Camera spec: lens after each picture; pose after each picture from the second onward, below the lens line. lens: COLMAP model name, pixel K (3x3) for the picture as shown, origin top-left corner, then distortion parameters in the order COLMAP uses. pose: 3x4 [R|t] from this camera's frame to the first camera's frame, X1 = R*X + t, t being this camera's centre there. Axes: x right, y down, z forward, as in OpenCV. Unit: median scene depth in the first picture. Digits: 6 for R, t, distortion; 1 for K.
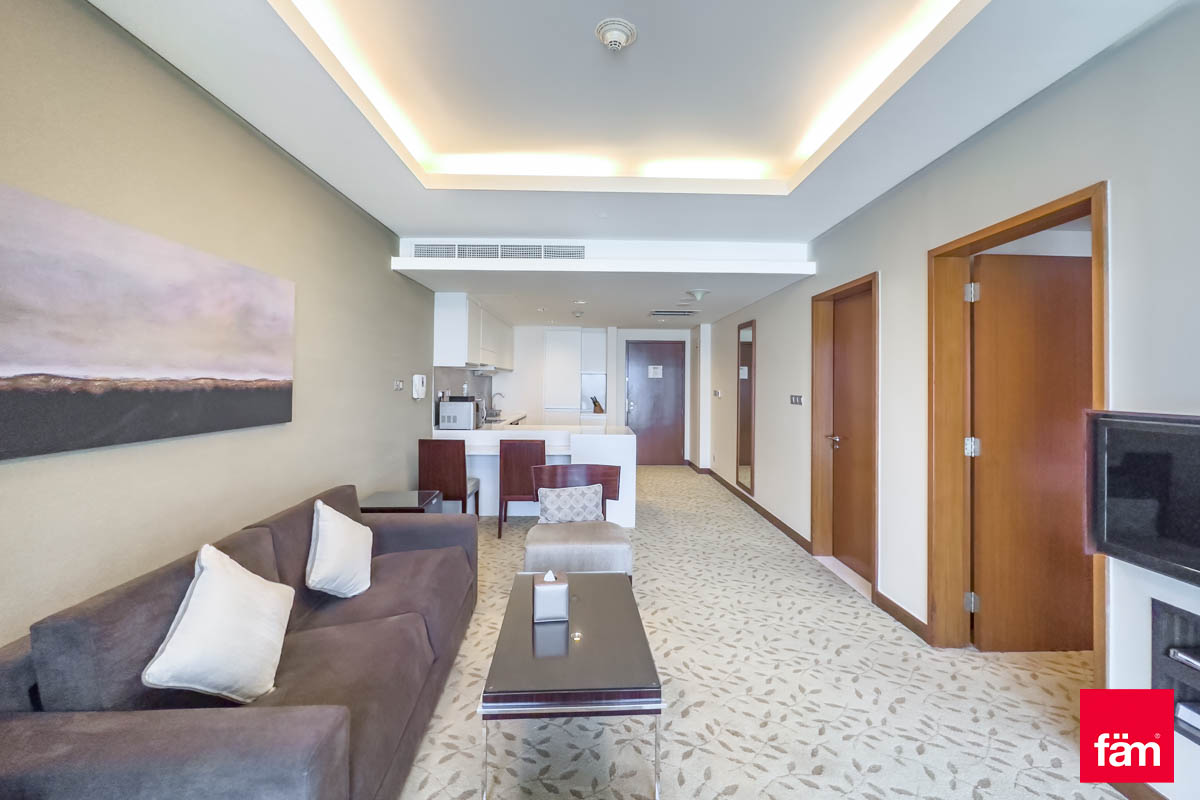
lens RADIAL K [[489.3, 0, 604.0], [0, 489.3, 384.9], [0, 0, 1]] dist [-0.004730, 0.000082]
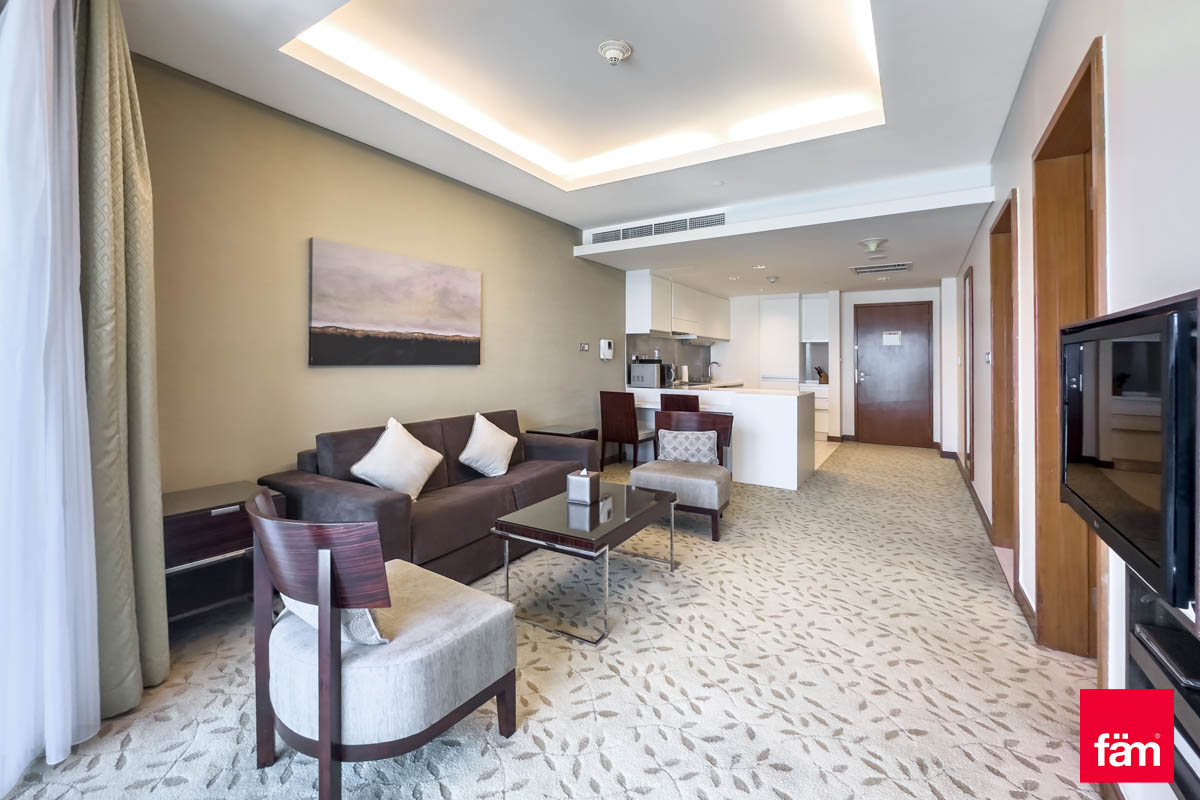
lens RADIAL K [[496.0, 0, 604.5], [0, 496.0, 371.0], [0, 0, 1]] dist [-0.001126, -0.000034]
pose [[0.837620, 0.007837, -0.546196, 0.437366], [-0.002154, 0.999937, 0.011044, 0.064100], [0.546248, -0.008074, 0.837584, -0.065967]]
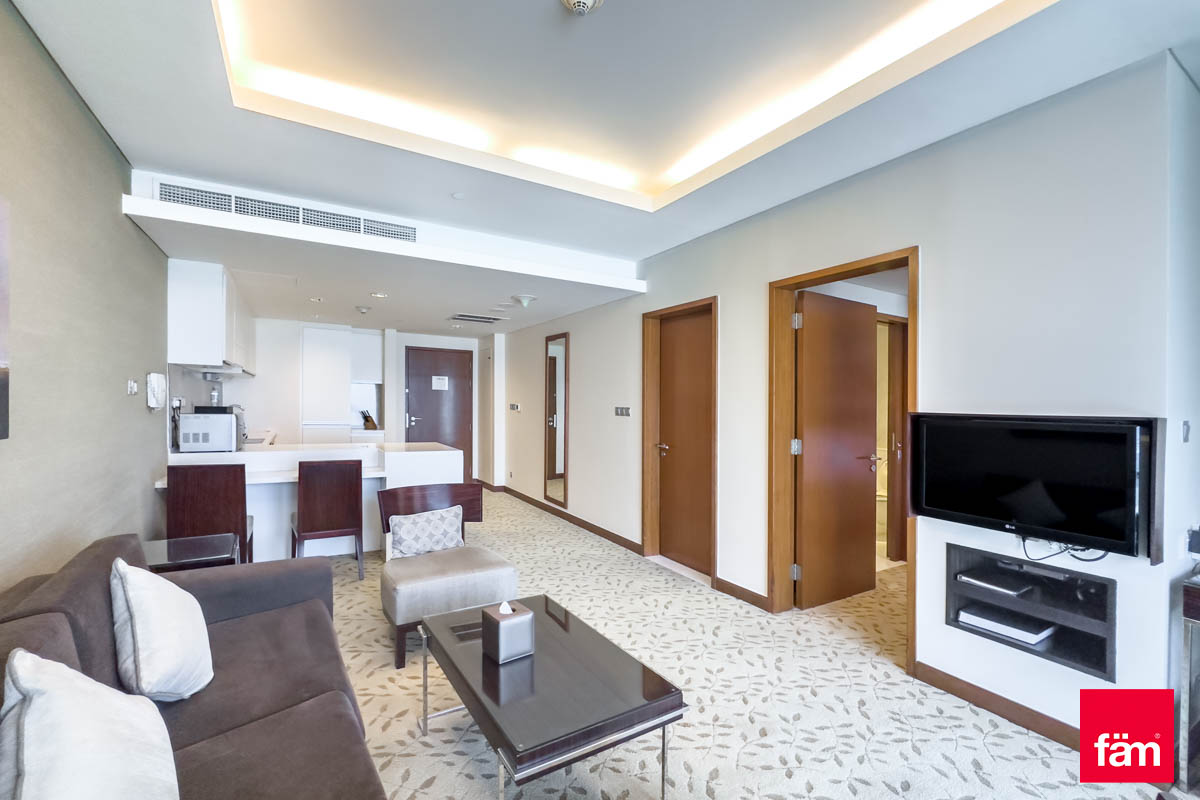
lens RADIAL K [[512.8, 0, 599.5], [0, 512.8, 413.4], [0, 0, 1]] dist [-0.008494, 0.000150]
pose [[0.875369, 0.001557, 0.483453, -0.262258], [-0.012106, 0.999752, 0.018700, 0.021179], [-0.483303, -0.022222, 0.875171, 0.095599]]
